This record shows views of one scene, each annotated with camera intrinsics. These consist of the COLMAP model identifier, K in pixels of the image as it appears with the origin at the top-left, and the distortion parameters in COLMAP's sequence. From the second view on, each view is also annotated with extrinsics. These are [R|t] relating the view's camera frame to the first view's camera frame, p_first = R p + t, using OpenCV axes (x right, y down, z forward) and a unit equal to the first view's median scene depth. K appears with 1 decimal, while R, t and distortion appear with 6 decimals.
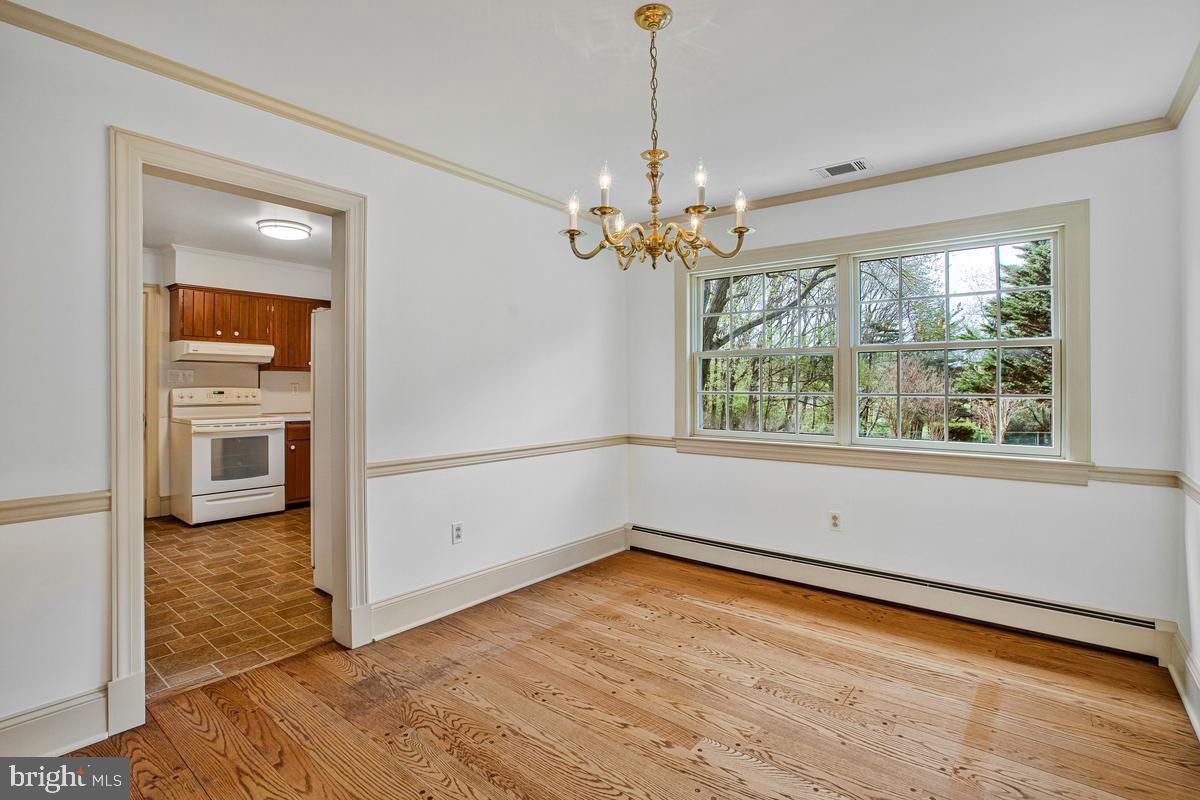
lens RADIAL K [[551.5, 0, 600.4], [0, 551.5, 404.6], [0, 0, 1]] dist [-0.014361, 0.000792]
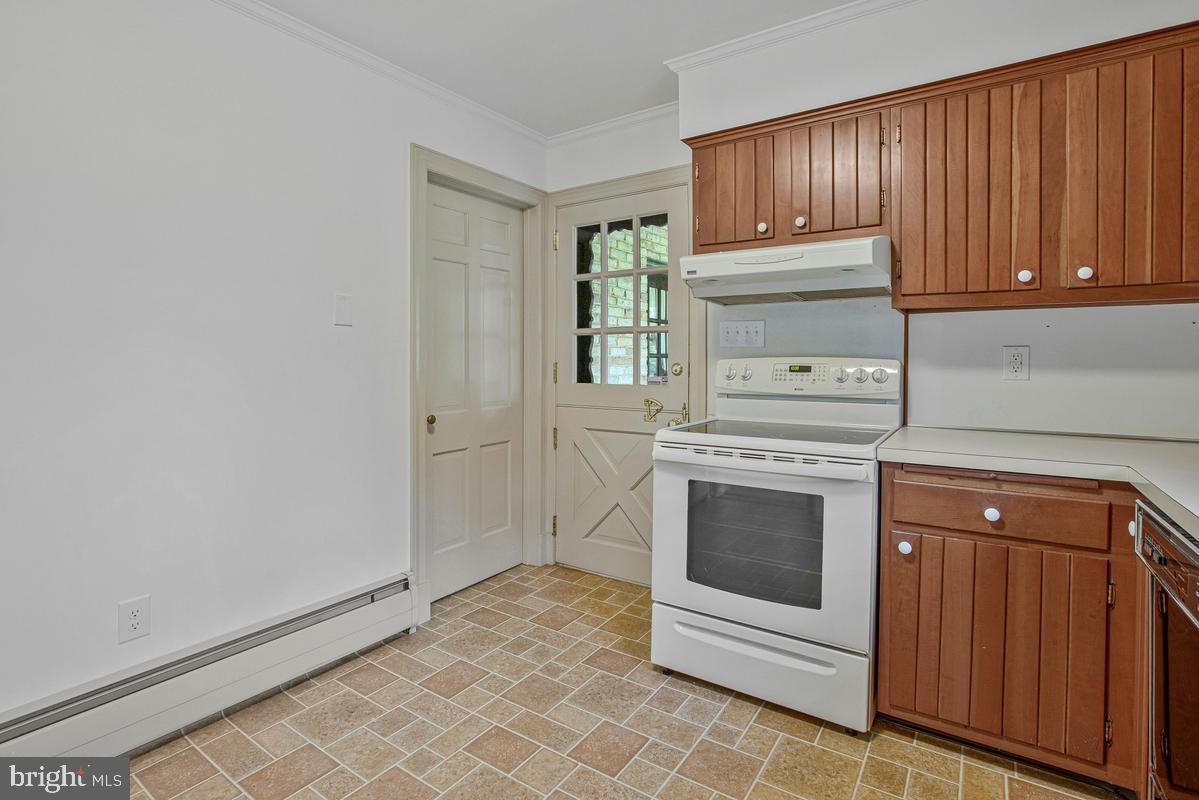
lens RADIAL K [[575.7, 0, 578.2], [0, 575.7, 369.4], [0, 0, 1]] dist [-0.050819, 0.020260]
pose [[0.105883, 0.011076, -0.994317, -0.273236], [-0.036955, 0.999291, 0.007196, -0.019127], [0.993692, 0.035983, 0.106217, 0.813258]]
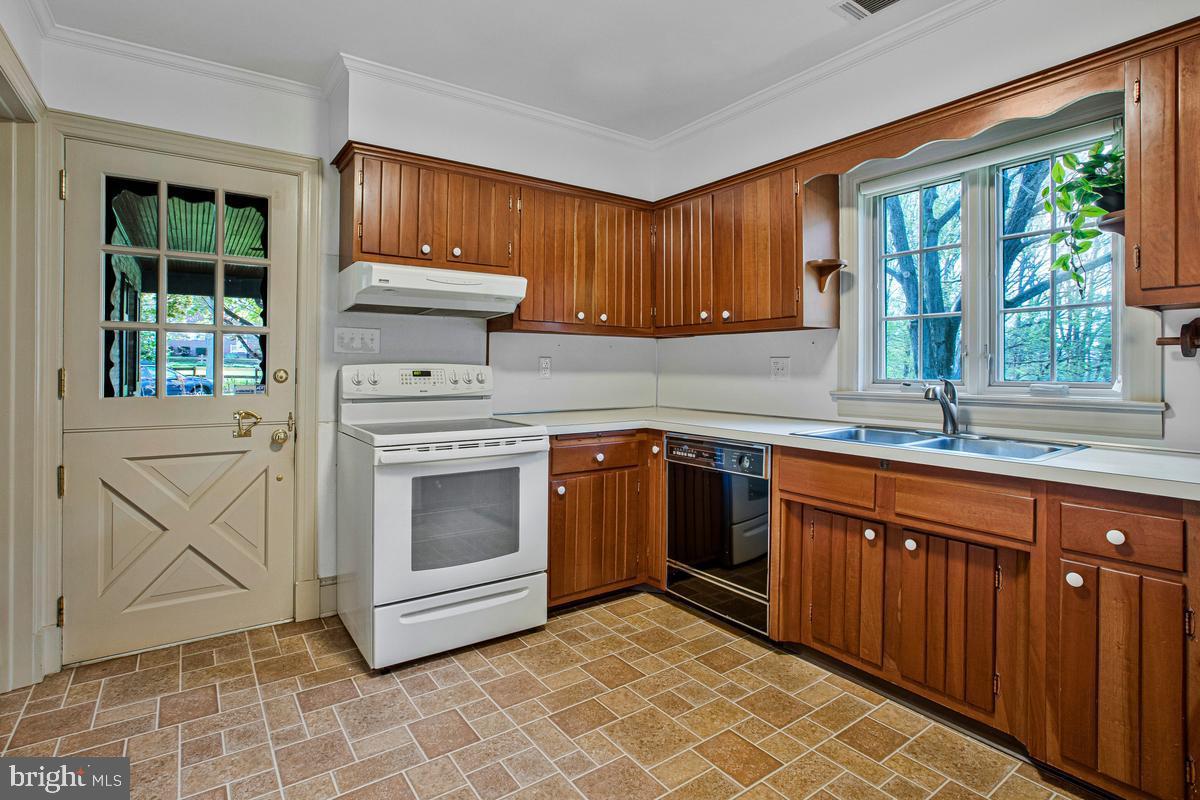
lens RADIAL K [[568.6, 0, 603.4], [0, 568.6, 388.5], [0, 0, 1]] dist [-0.051247, 0.019036]
pose [[0.966398, 0.008234, -0.256918, -0.417722], [-0.008936, 0.999959, -0.001564, -0.009206], [0.256895, 0.003808, 0.966432, 0.561911]]
